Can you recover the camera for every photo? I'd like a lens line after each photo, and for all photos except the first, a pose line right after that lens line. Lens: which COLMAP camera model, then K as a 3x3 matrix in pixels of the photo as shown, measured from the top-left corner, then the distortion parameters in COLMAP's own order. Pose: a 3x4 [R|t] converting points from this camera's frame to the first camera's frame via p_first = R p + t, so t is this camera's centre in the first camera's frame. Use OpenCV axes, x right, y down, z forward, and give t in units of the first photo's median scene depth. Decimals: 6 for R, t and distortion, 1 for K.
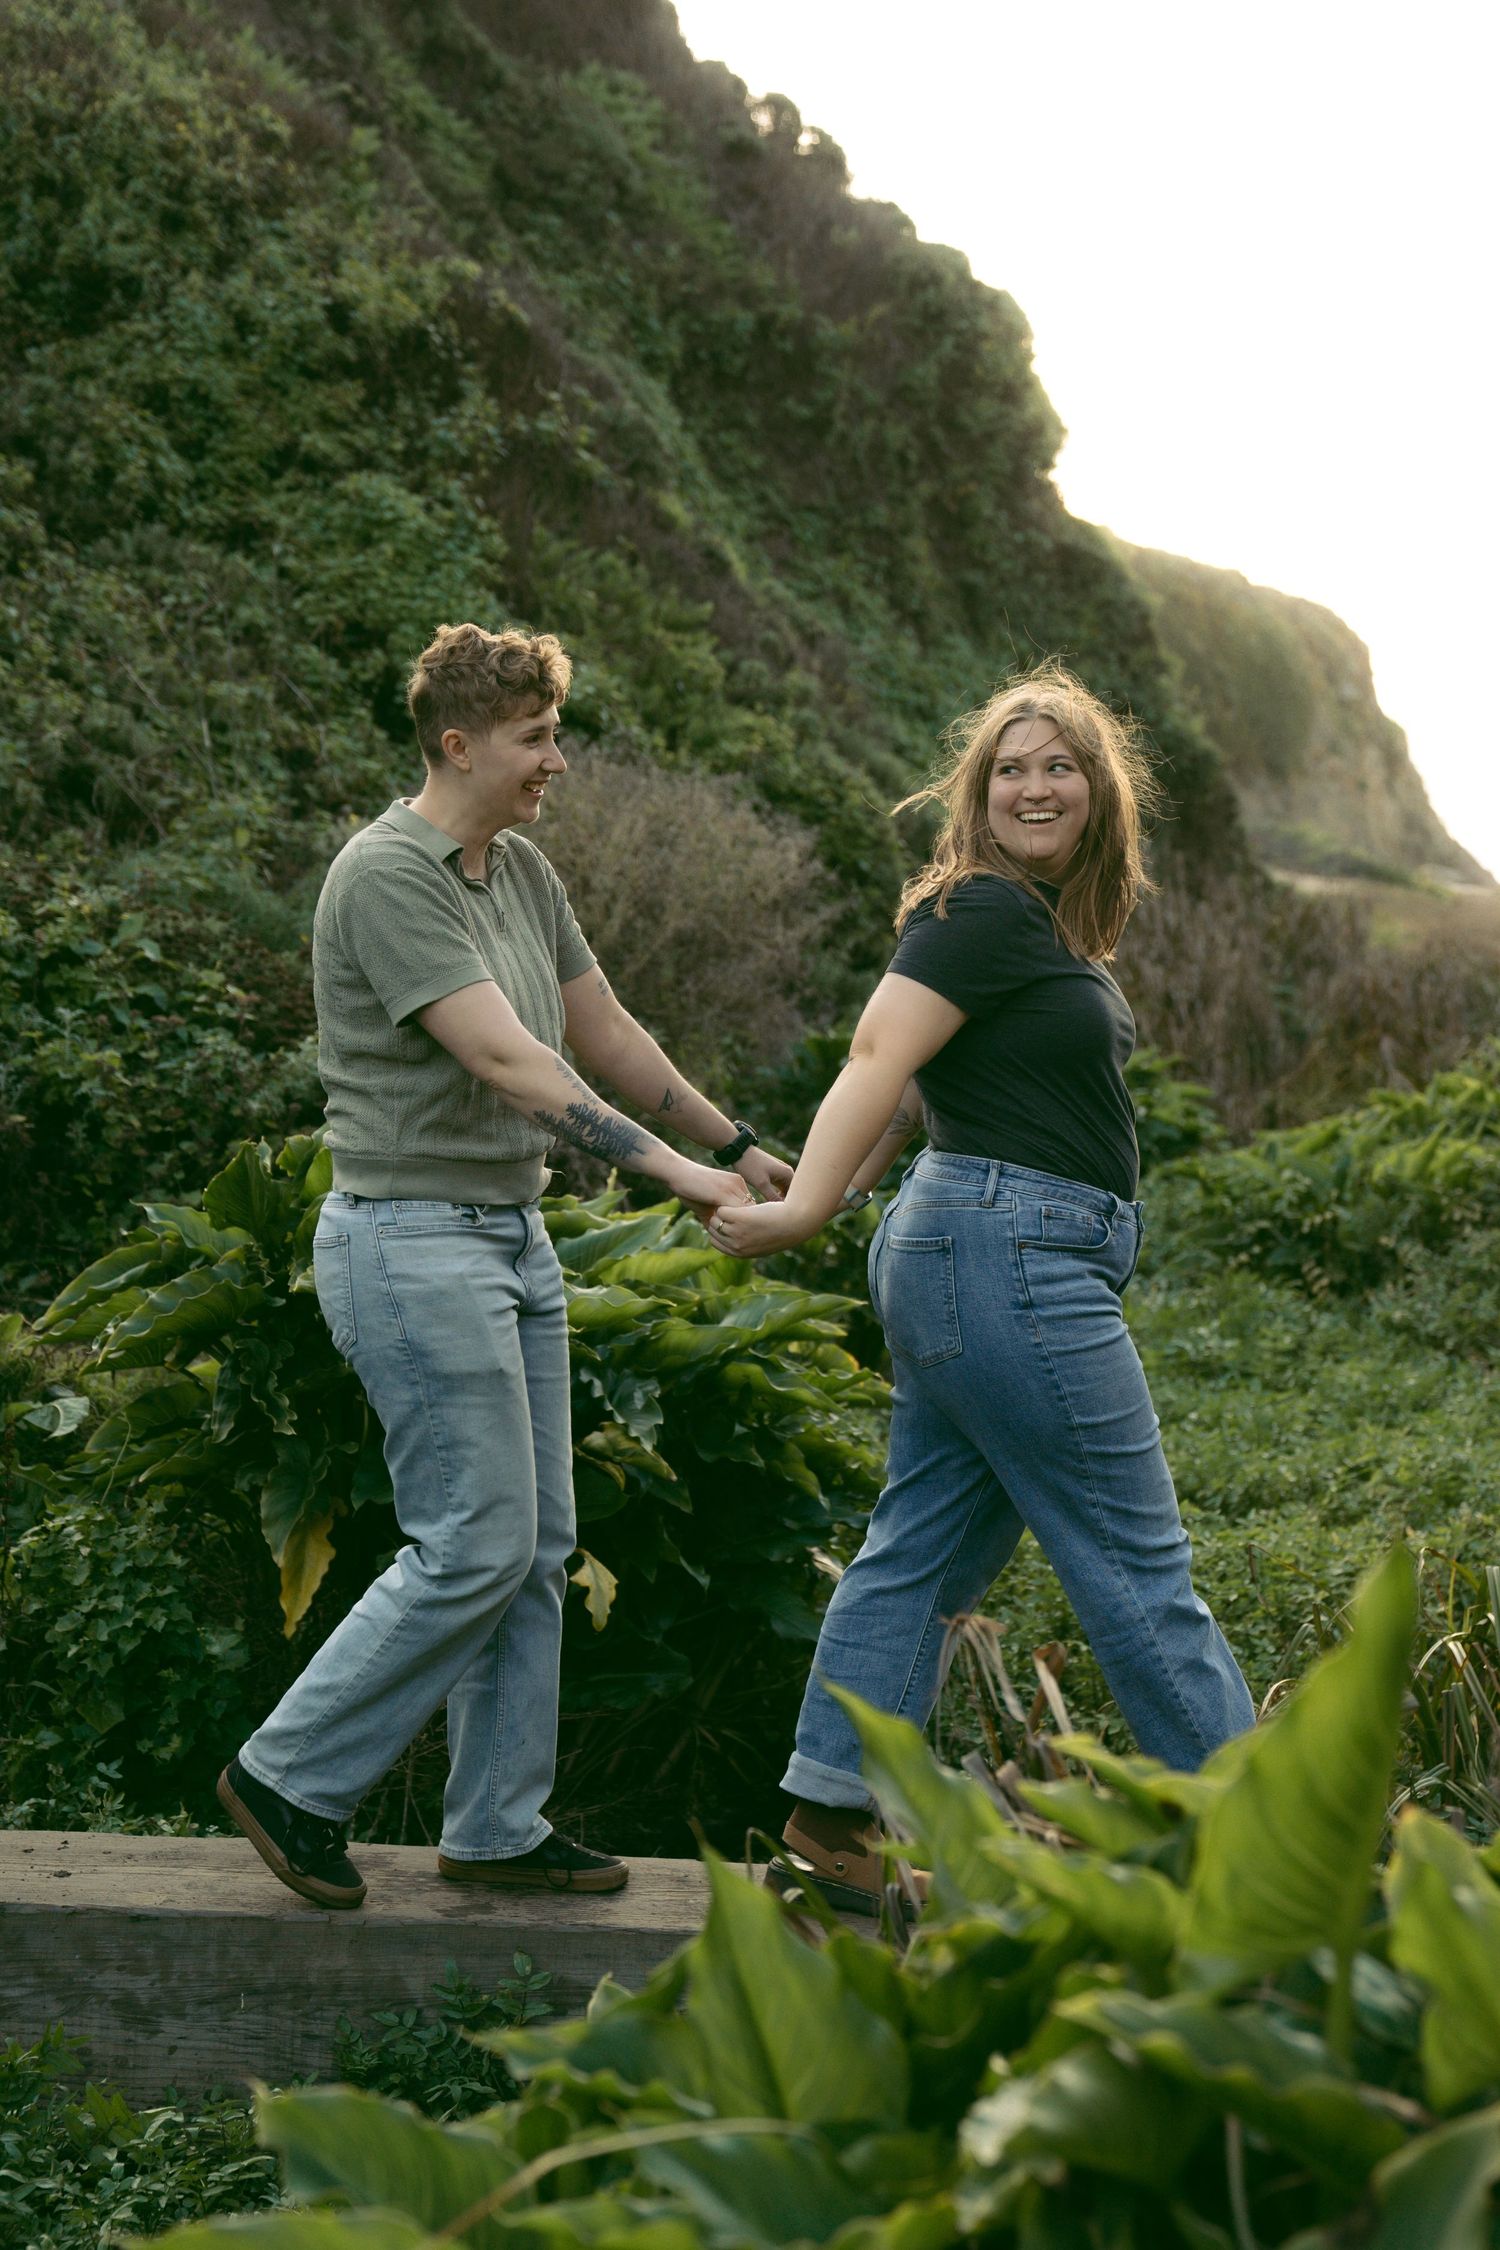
lens RADIAL K [[3705.0, 0, 754.6], [0, 3705.0, 1121.3], [0, 0, 1]] dist [0.143493, 0.000000]
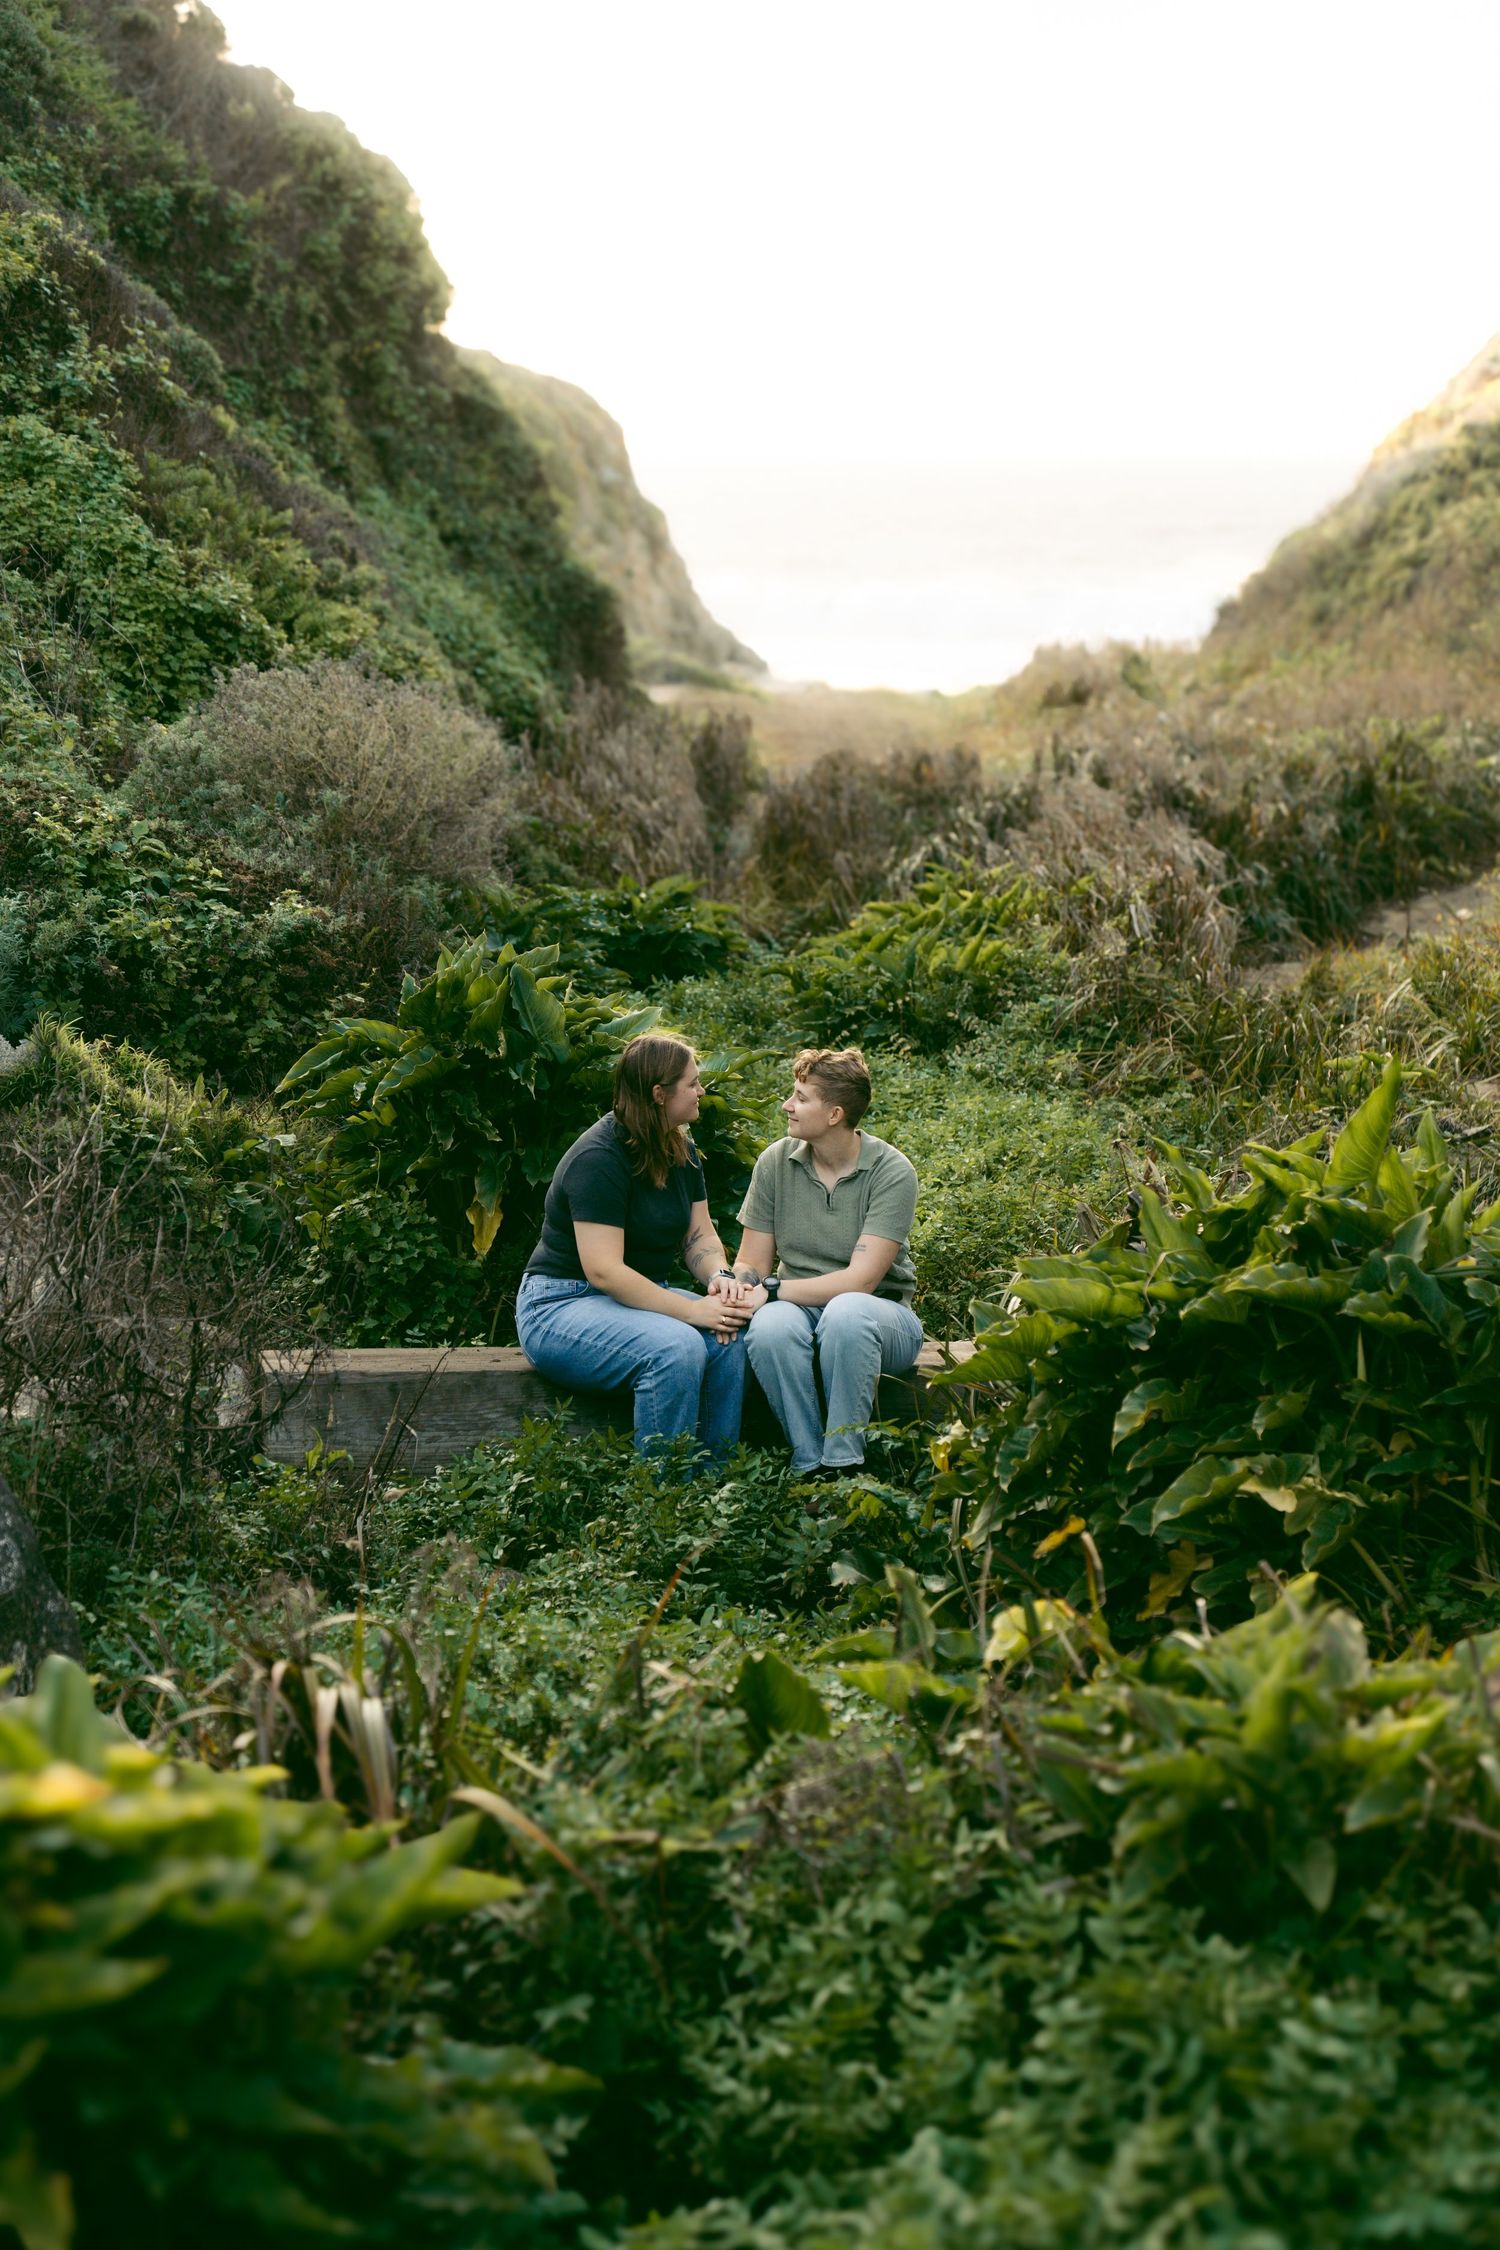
lens RADIAL K [[4034.7, 0, 748.2], [0, 4034.7, 1126.1], [0, 0, 1]] dist [-0.001754, 0.000000]
pose [[0.979915, -0.053659, 0.192061, -0.119802], [0.044450, 0.997660, 0.051942, -0.004585], [-0.194399, -0.042361, 0.980007, -0.273299]]
